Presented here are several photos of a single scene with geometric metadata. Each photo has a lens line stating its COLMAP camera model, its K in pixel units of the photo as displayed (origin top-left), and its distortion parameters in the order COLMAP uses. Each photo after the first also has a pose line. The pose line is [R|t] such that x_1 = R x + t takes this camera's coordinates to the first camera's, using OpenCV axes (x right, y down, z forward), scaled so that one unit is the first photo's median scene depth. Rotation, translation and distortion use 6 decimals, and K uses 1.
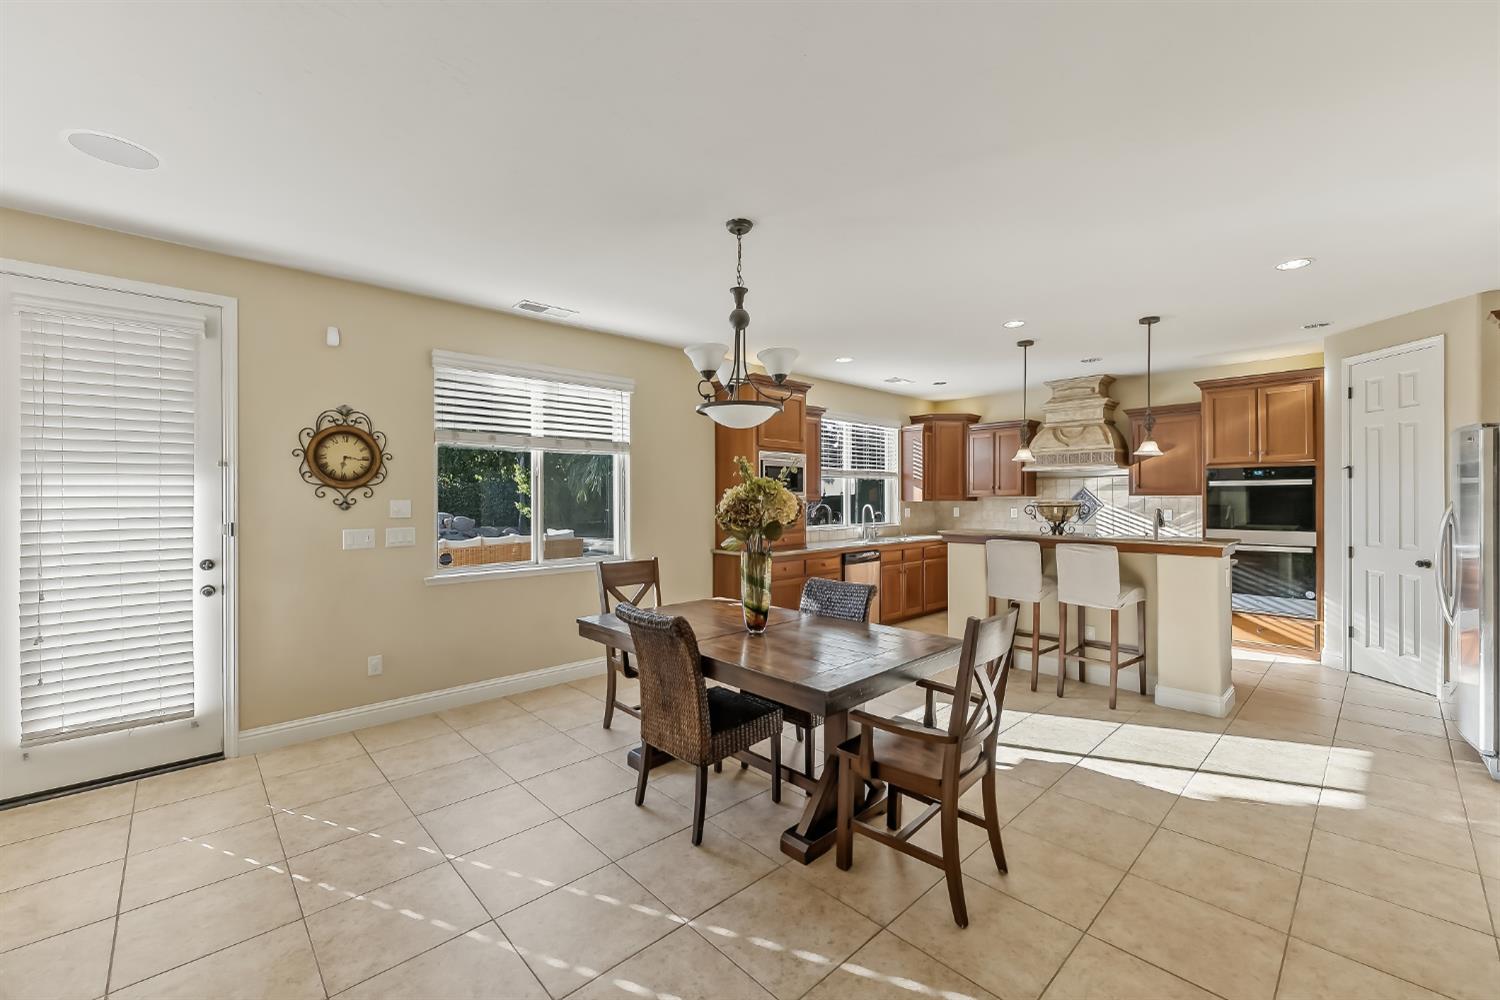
lens RADIAL K [[614.8, 0, 751.1], [0, 614.8, 502.7], [0, 0, 1]] dist [-0.000191, -0.000949]
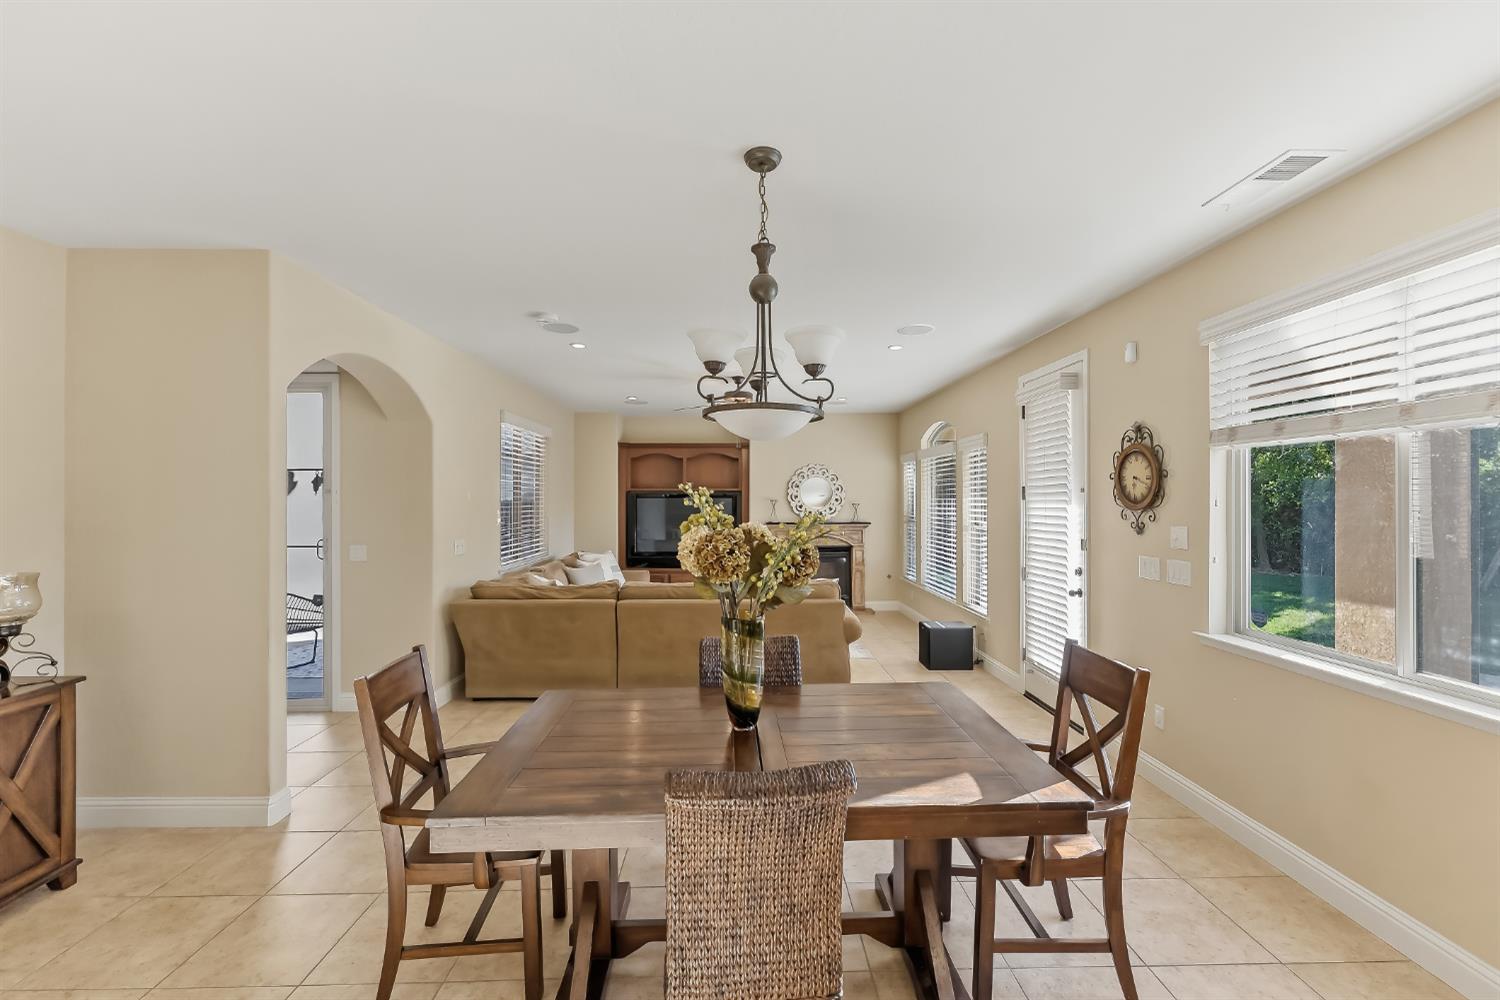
lens RADIAL K [[614.8, 0, 745.7], [0, 614.8, 495.5], [0, 0, 1]] dist [-0.000191, -0.000949]
pose [[-0.669529, -0.000858, -0.742786, 0.427961], [-0.003153, 0.999994, 0.001687, -0.046204], [0.742779, 0.003471, -0.669527, 1.181616]]
